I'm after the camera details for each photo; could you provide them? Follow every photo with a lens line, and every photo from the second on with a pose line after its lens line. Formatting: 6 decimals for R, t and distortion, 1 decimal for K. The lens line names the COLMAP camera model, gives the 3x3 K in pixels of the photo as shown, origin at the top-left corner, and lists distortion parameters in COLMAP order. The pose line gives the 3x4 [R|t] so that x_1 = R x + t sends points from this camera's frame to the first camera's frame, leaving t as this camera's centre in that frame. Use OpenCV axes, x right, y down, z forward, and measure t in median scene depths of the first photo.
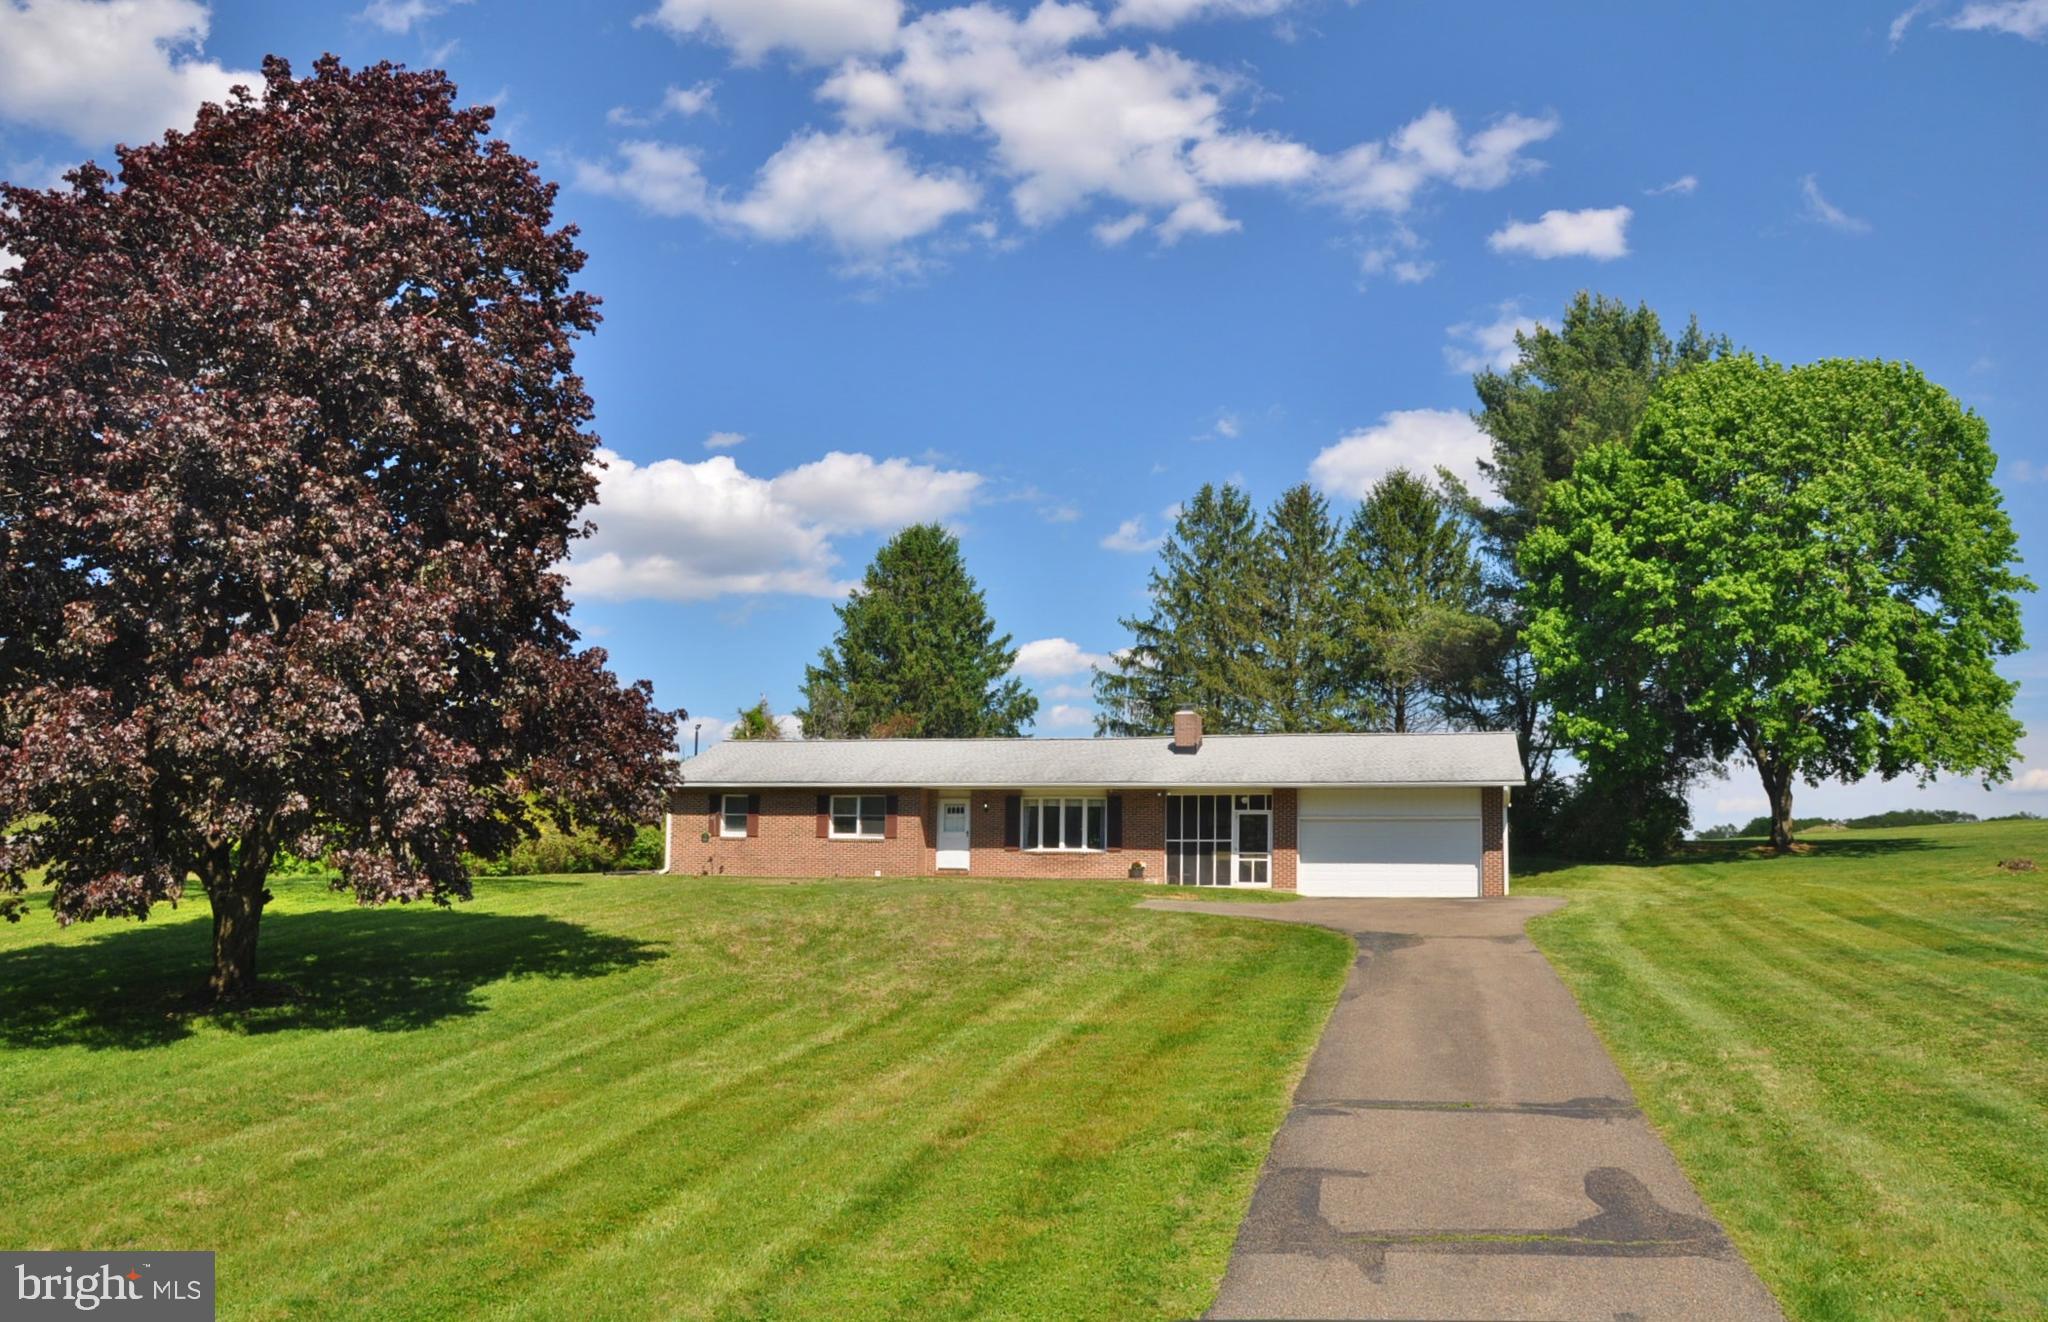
lens RADIAL K [[1635.1, 0, 1024.0], [0, 1635.1, 661.0], [0, 0, 1]] dist [-0.154441, 0.130581]
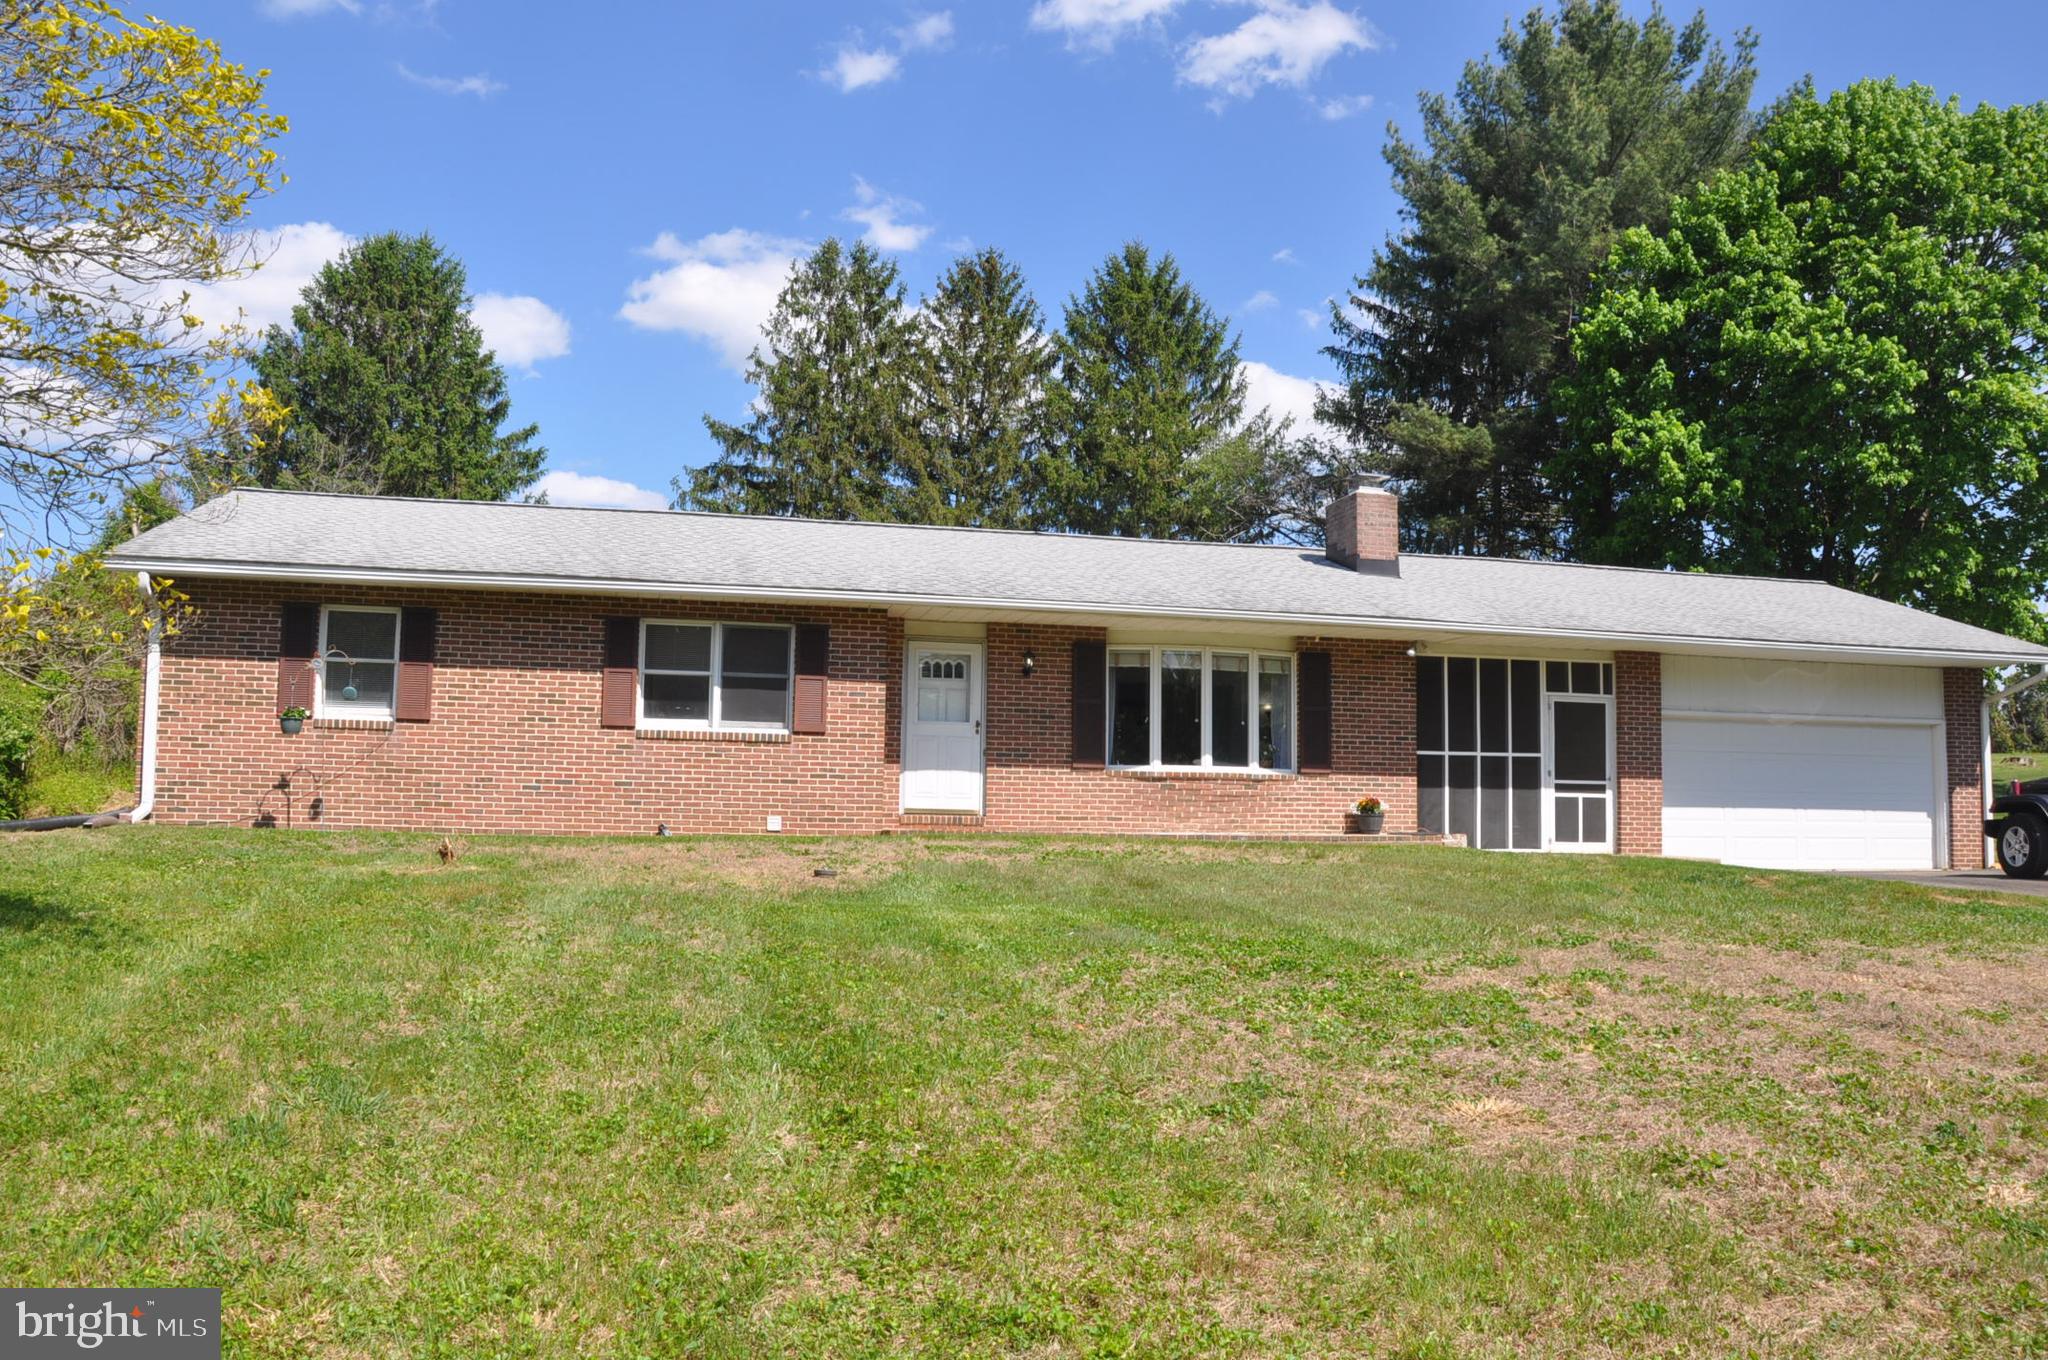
lens RADIAL K [[1602.4, 0, 1024.0], [0, 1602.4, 680.0], [0, 0, 1]] dist [-0.165881, 0.133965]
pose [[0.883948, 0.039810, 0.465888, -0.213942], [-0.068228, 0.996686, 0.044285, 0.075099], [-0.462582, -0.070932, 0.883735, 0.637994]]
